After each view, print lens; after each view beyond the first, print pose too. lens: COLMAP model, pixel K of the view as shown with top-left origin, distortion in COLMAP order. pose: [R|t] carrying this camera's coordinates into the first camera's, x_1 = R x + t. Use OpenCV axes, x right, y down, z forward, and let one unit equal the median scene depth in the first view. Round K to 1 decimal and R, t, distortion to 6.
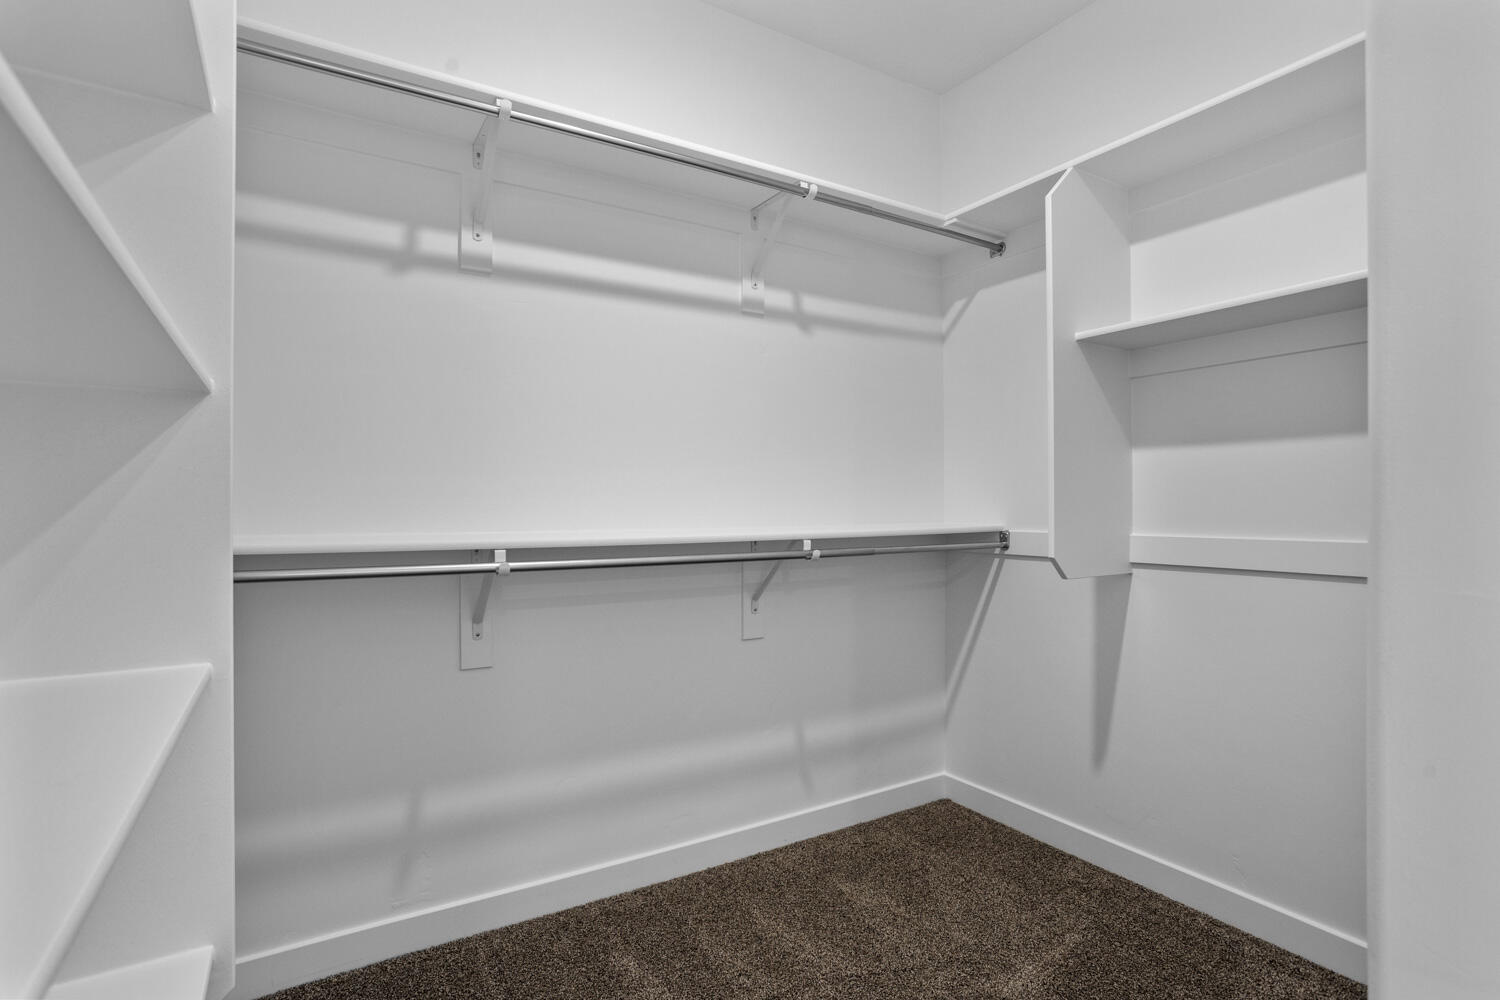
lens RADIAL K [[742.4, 0, 744.1], [0, 742.4, 497.4], [0, 0, 1]] dist [-0.056191, 0.030780]
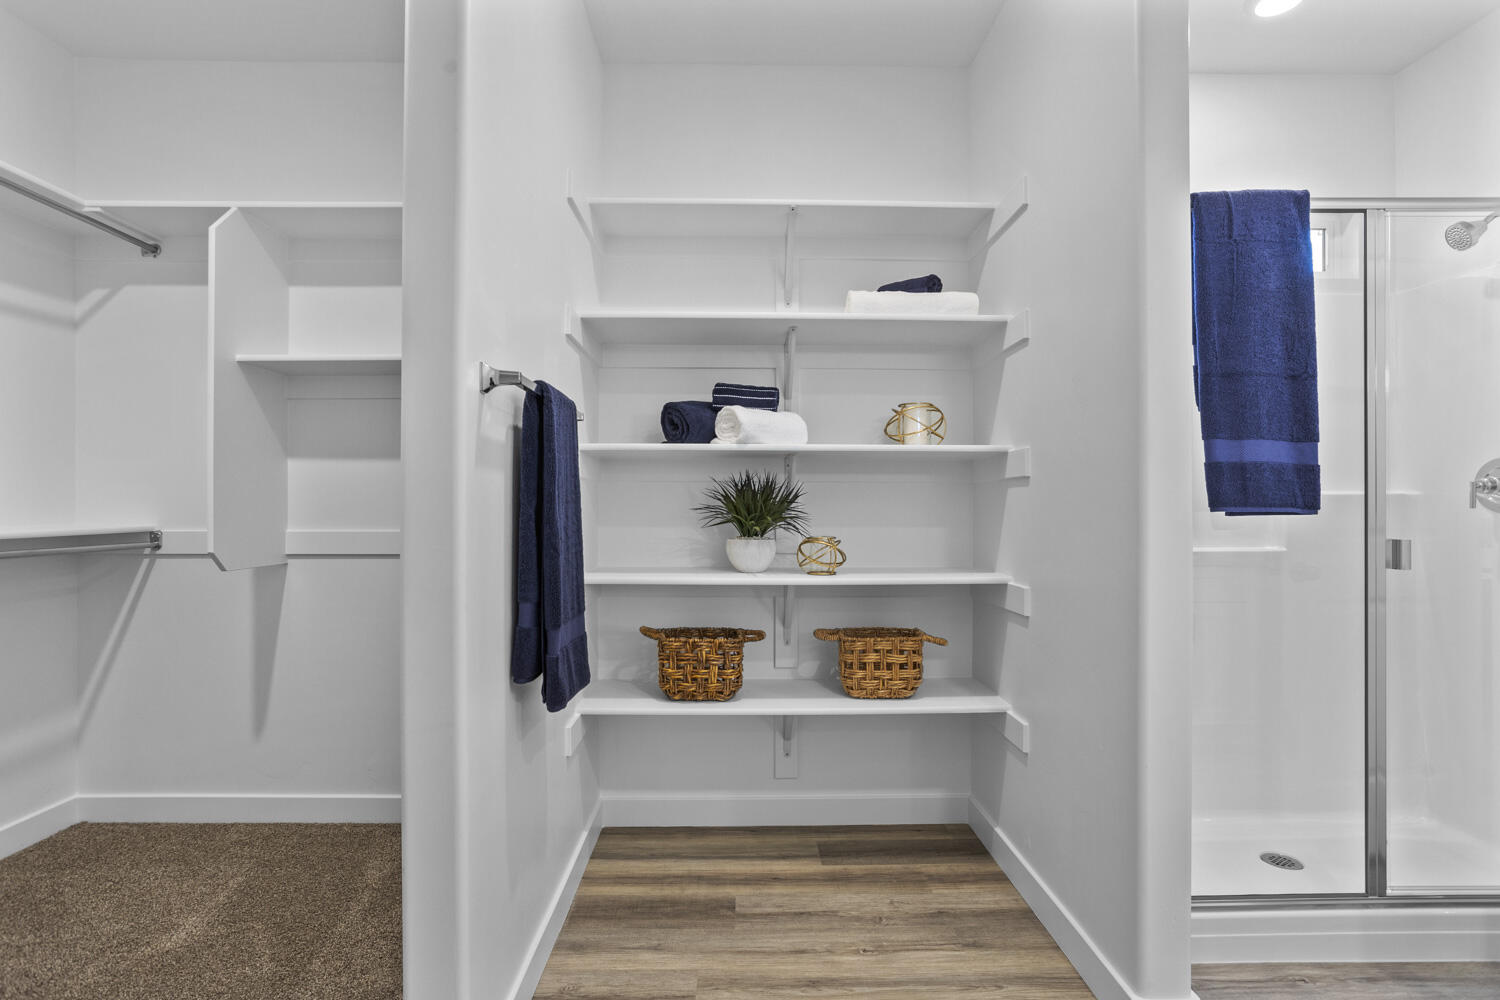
lens RADIAL K [[746.7, 0, 746.6], [0, 746.7, 508.8], [0, 0, 1]] dist [-0.037452, 0.022998]
pose [[0.513836, -0.005327, 0.857872, -0.107575], [-0.013303, 0.999811, 0.014176, -0.010966], [-0.857785, -0.018697, 0.513668, -0.236538]]
